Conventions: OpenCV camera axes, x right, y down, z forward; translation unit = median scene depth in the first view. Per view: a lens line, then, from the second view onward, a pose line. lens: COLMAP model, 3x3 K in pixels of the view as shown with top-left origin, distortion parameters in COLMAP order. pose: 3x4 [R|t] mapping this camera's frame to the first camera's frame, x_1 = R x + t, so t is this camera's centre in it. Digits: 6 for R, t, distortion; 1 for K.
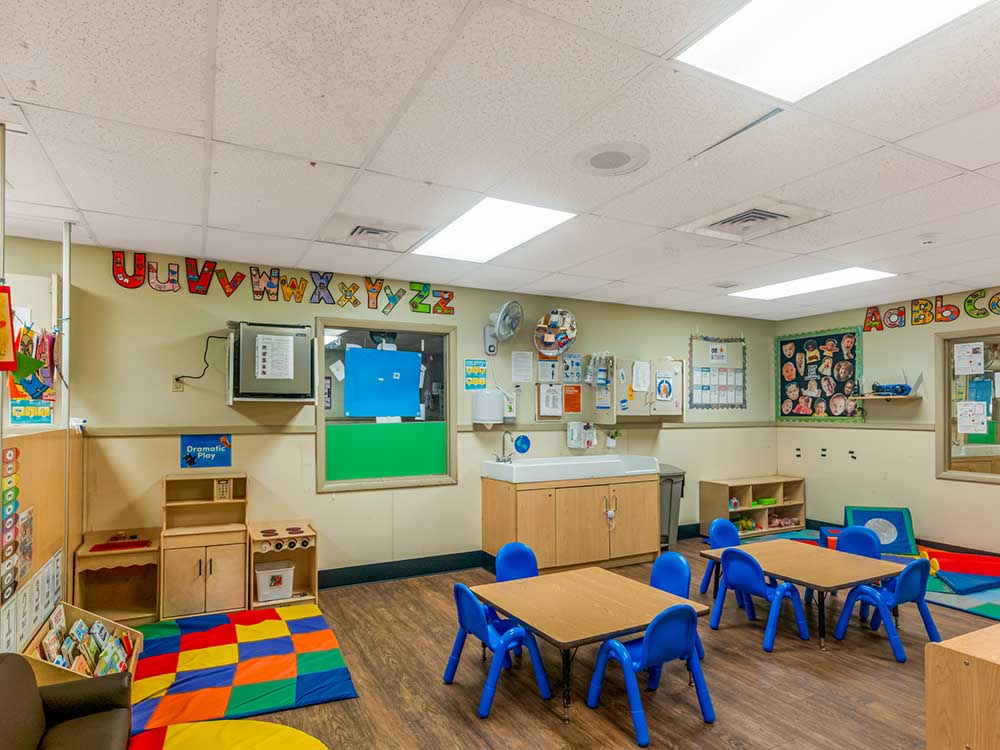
lens RADIAL K [[577.0, 0, 499.1], [0, 577.0, 405.0], [0, 0, 1]] dist [0.001406, 0.000776]
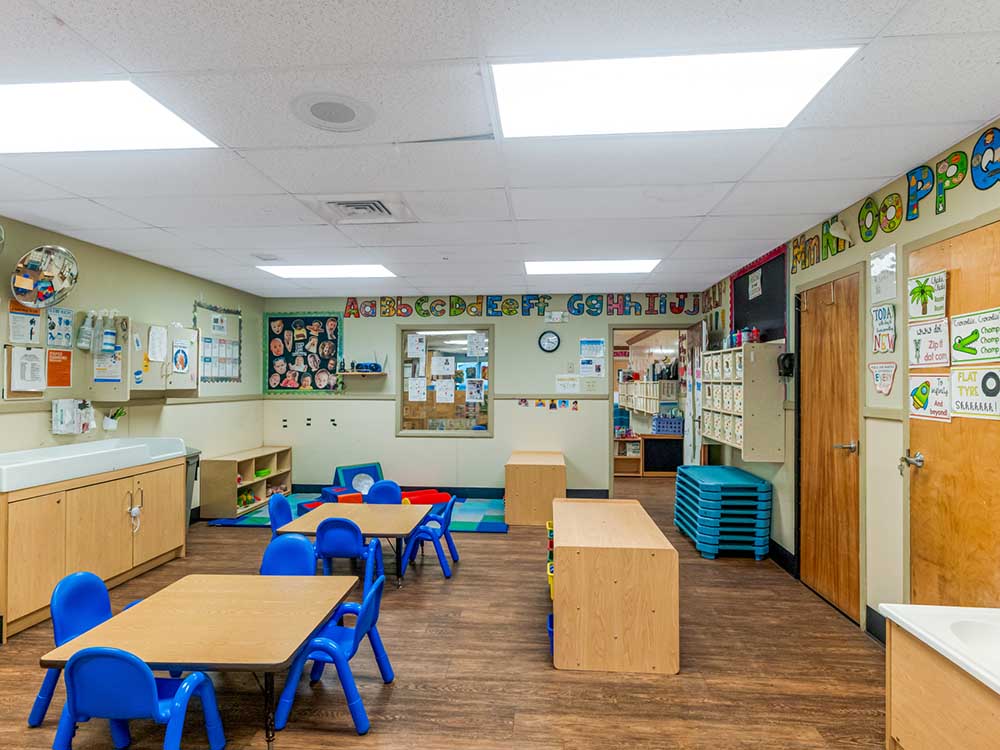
lens RADIAL K [[561.3, 0, 500.0], [0, 561.3, 375.0], [0, 0, 1]] dist [-0.000872, 0.000129]
pose [[0.530122, 0.014171, 0.847803, -0.176330], [-0.009751, 0.999896, -0.010616, 0.000032], [-0.847865, -0.002639, 0.530206, 0.127259]]
